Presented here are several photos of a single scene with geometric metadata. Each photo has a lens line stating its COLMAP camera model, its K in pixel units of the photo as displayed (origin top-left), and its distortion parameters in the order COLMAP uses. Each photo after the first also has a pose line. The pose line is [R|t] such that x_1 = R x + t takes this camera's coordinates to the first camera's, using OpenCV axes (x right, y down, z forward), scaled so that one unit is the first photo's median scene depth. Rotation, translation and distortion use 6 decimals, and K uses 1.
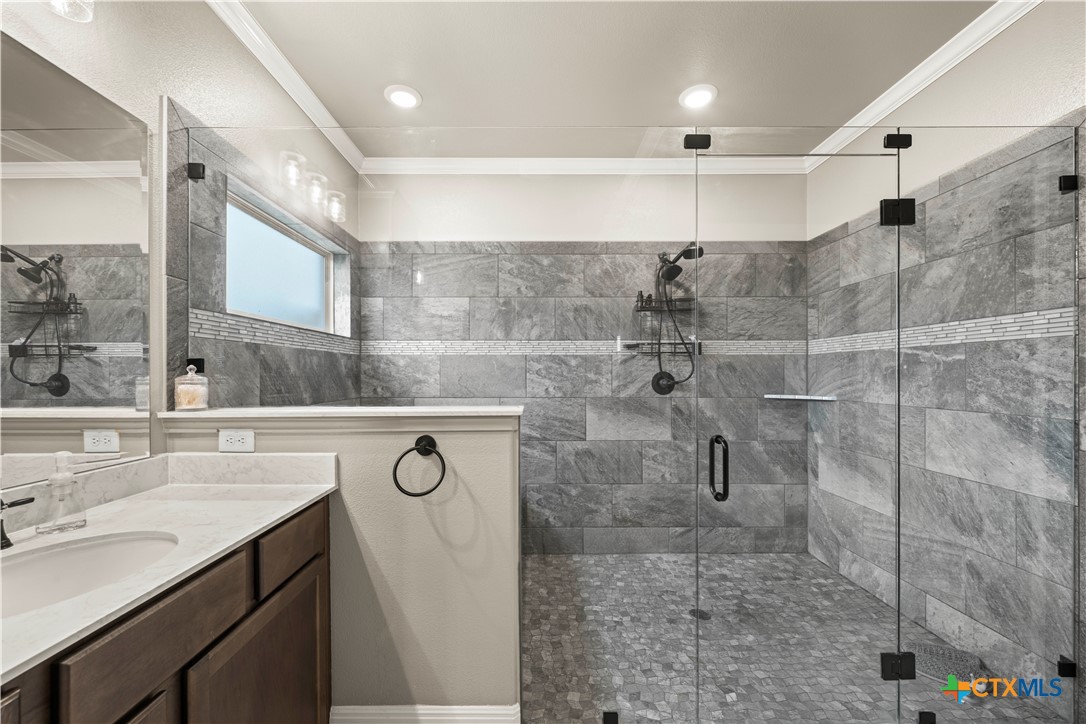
lens RADIAL K [[433.5, 0, 530.3], [0, 433.5, 375.3], [0, 0, 1]] dist [0.002222, -0.000352]
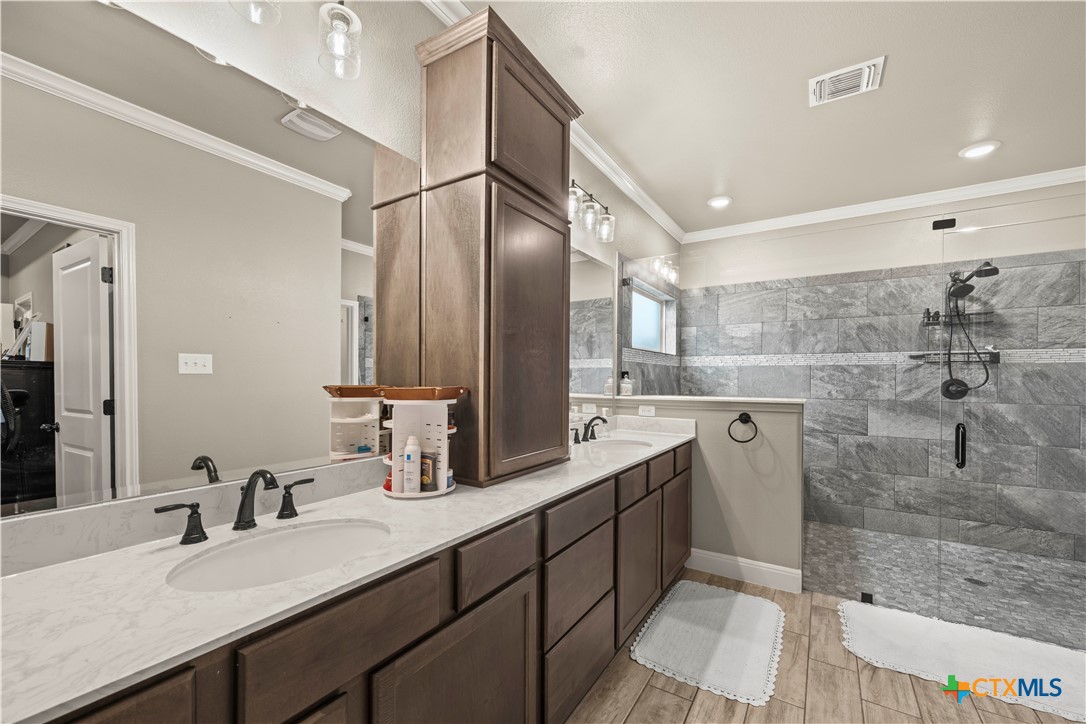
lens RADIAL K [[433.5, 0, 554.3], [0, 433.5, 382.0], [0, 0, 1]] dist [0.002222, -0.000352]
pose [[0.851755, 0.010382, -0.523837, 0.017221], [-0.008218, 0.999945, 0.006457, 0.000657], [0.523875, -0.001195, 0.851794, -0.487413]]
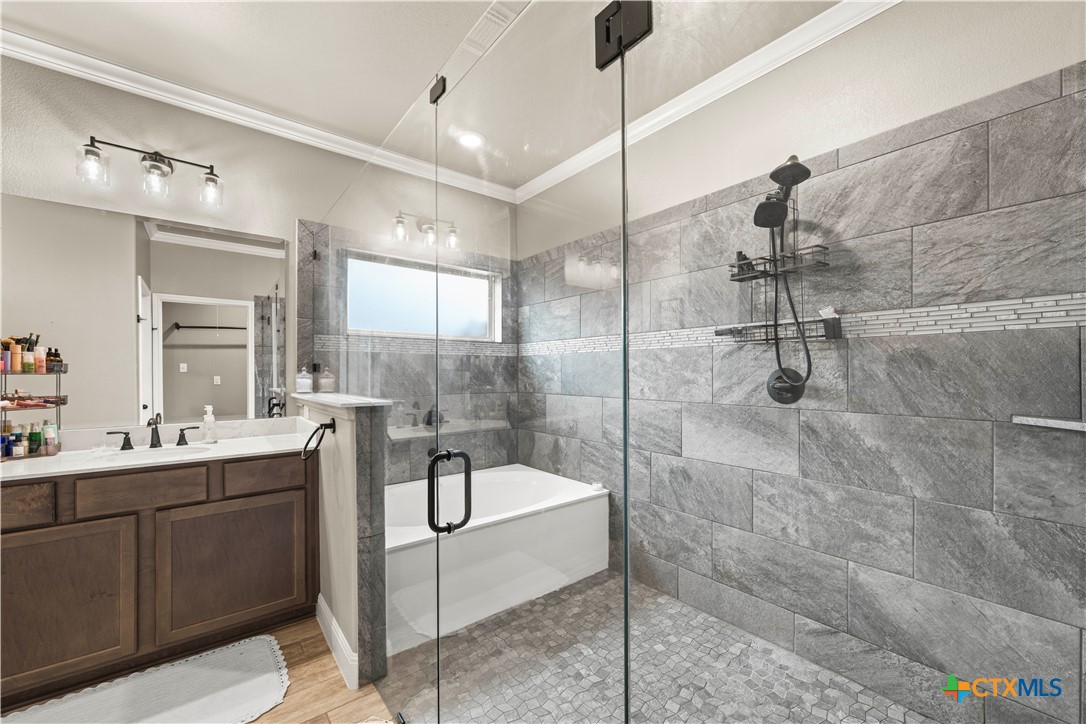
lens RADIAL K [[433.5, 0, 552.7], [0, 433.5, 373.2], [0, 0, 1]] dist [0.002222, -0.000352]
pose [[0.633035, 0.001175, -0.774122, 0.591982], [-0.000732, 0.999999, 0.000920, -0.001225], [0.774122, -0.000016, 0.633036, 0.325237]]
